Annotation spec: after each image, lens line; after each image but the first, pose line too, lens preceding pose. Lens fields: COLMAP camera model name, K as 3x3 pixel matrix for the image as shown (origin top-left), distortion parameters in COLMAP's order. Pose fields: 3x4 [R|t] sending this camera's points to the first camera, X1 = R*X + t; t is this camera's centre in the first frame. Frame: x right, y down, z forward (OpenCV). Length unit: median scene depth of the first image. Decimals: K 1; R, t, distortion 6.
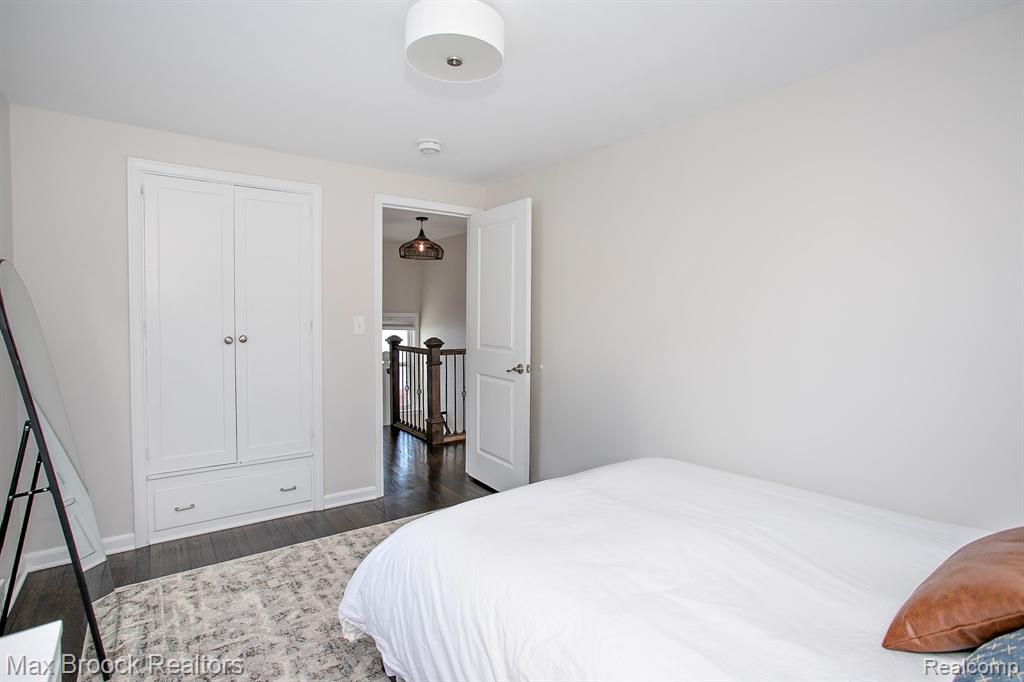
lens RADIAL K [[512.5, 0, 509.3], [0, 512.5, 331.7], [0, 0, 1]] dist [-0.054047, 0.027016]
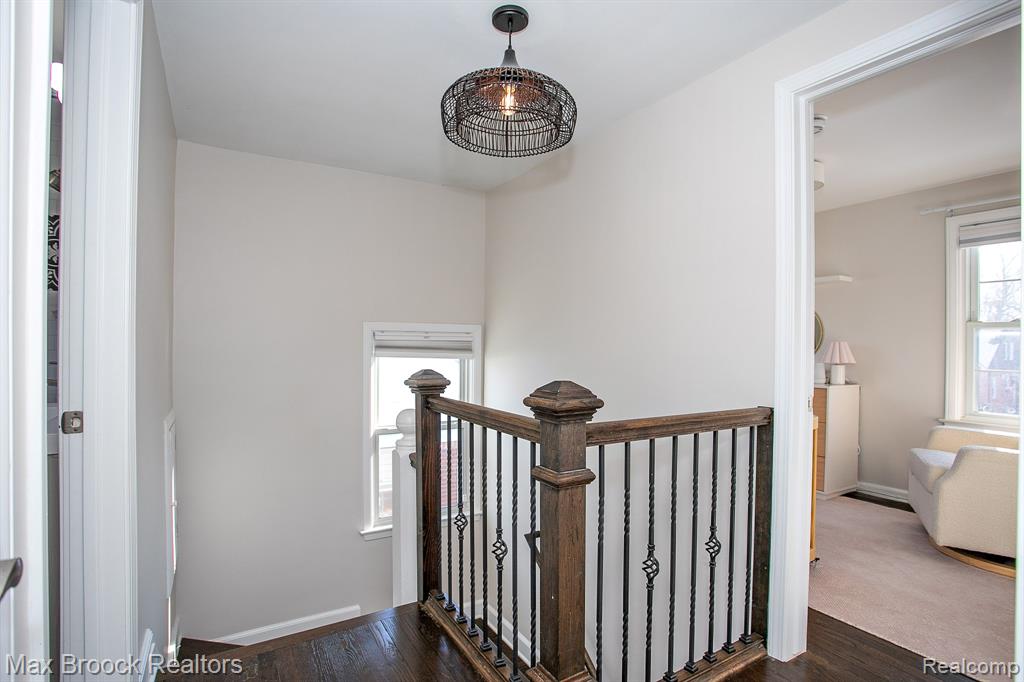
lens RADIAL K [[512.5, 0, 509.3], [0, 512.5, 331.7], [0, 0, 1]] dist [-0.054047, 0.027016]
pose [[0.995726, -0.006385, -0.092131, -0.138574], [0.000781, 0.998154, -0.060736, 0.001620], [0.092349, 0.060404, 0.993893, 0.670167]]
